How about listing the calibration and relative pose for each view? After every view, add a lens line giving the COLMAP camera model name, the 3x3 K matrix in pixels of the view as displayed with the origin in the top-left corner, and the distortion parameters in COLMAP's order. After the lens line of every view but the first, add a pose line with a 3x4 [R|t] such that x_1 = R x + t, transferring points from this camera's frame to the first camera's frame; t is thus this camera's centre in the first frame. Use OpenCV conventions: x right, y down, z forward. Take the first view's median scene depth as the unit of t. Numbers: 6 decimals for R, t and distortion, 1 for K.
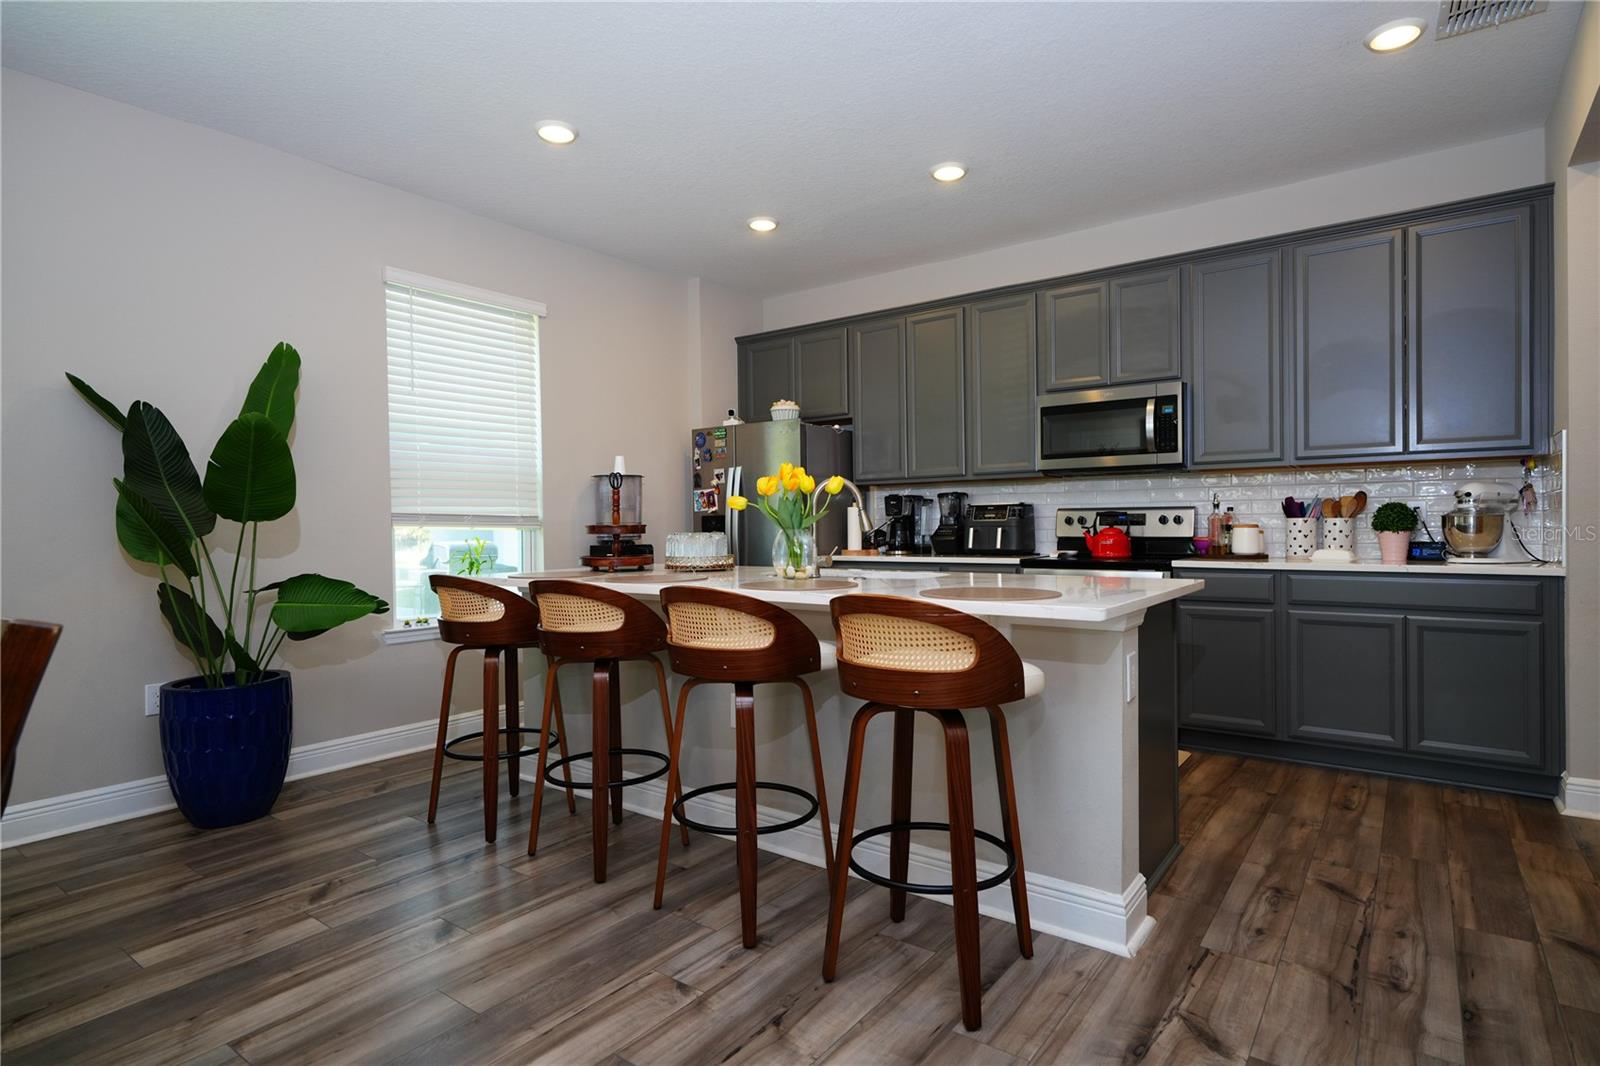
lens RADIAL K [[847.3, 0, 803.6], [0, 847.3, 530.3], [0, 0, 1]] dist [0.019778, 0.000711]
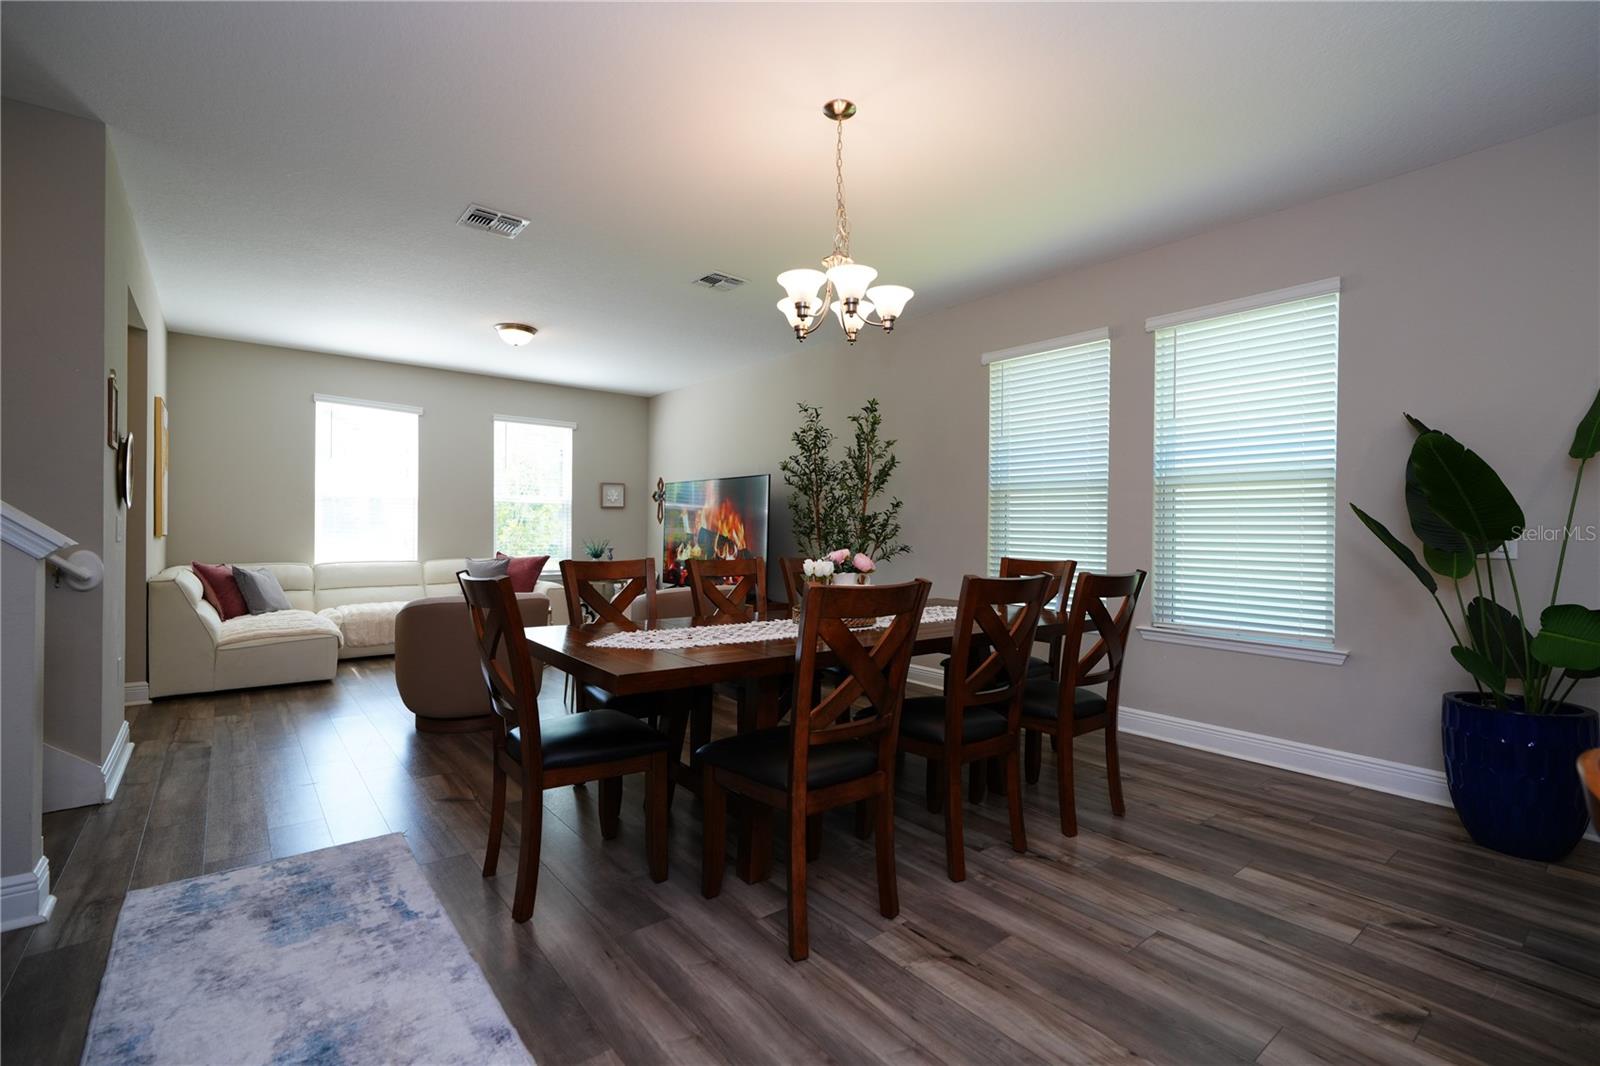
lens RADIAL K [[723.6, 0, 802.4], [0, 723.6, 531.5], [0, 0, 1]] dist [-0.001178, -0.001063]
pose [[-0.262513, 0.016428, -0.964788, 0.403475], [-0.008719, 0.999774, 0.019396, -0.038098], [0.964889, 0.013504, -0.262311, 0.525611]]
